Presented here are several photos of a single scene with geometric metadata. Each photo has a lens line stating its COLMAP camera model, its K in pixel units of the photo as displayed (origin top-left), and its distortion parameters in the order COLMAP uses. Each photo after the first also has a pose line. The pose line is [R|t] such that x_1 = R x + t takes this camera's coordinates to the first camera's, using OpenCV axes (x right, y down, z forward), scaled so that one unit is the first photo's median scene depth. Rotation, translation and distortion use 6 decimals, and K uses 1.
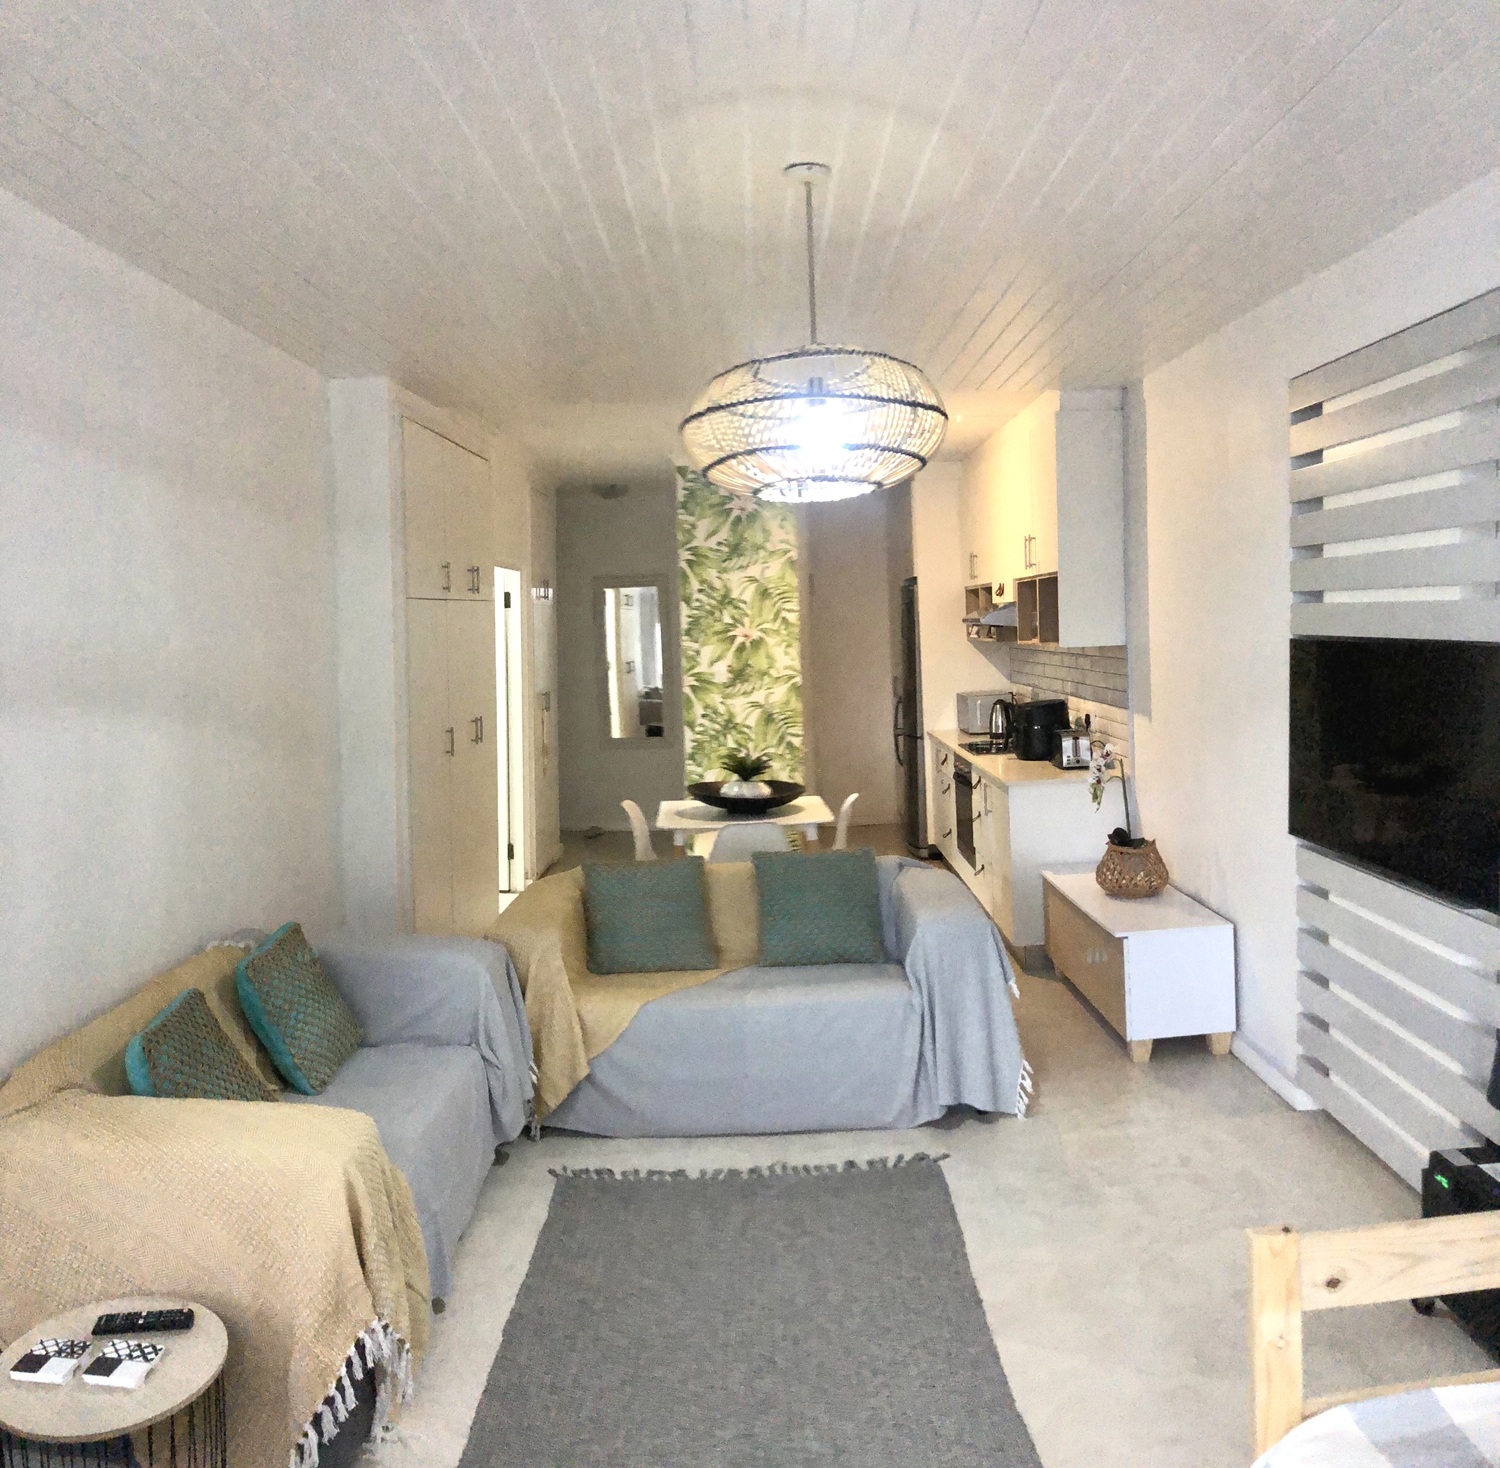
lens RADIAL K [[1267.1, 0, 750.4], [0, 1267.1, 720.5], [0, 0, 1]] dist [-0.017559, 0.004394]
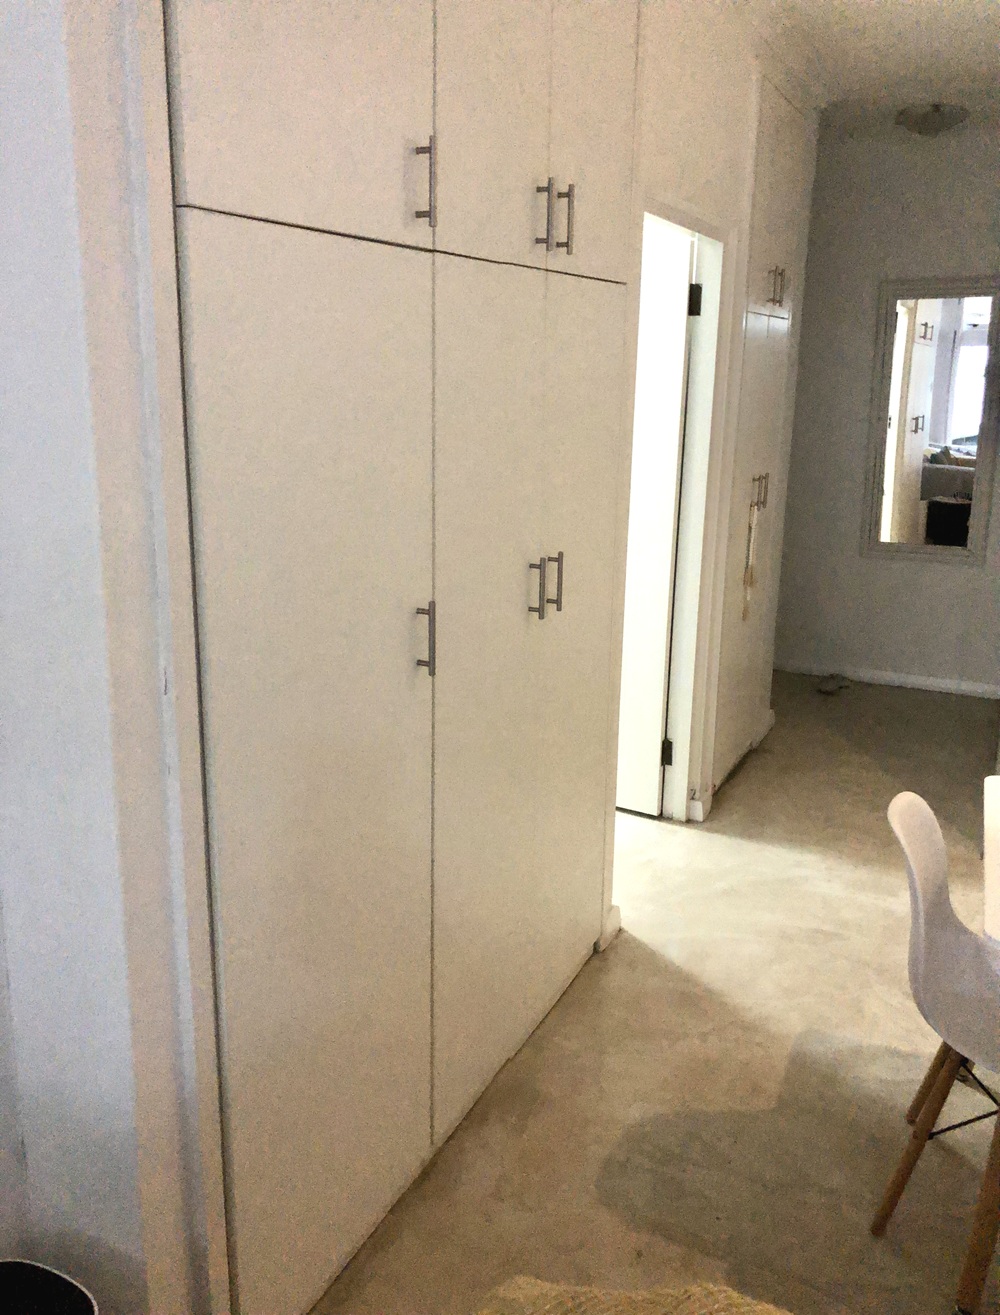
lens RADIAL K [[1109.1, 0, 497.4], [0, 1109.1, 656.9], [0, 0, 1]] dist [-0.002536, -0.003191]
pose [[0.901549, 0.133406, -0.411596, -0.043585], [-0.058247, 0.980042, 0.190067, -0.024526], [0.428738, -0.147381, 0.891326, 0.402377]]
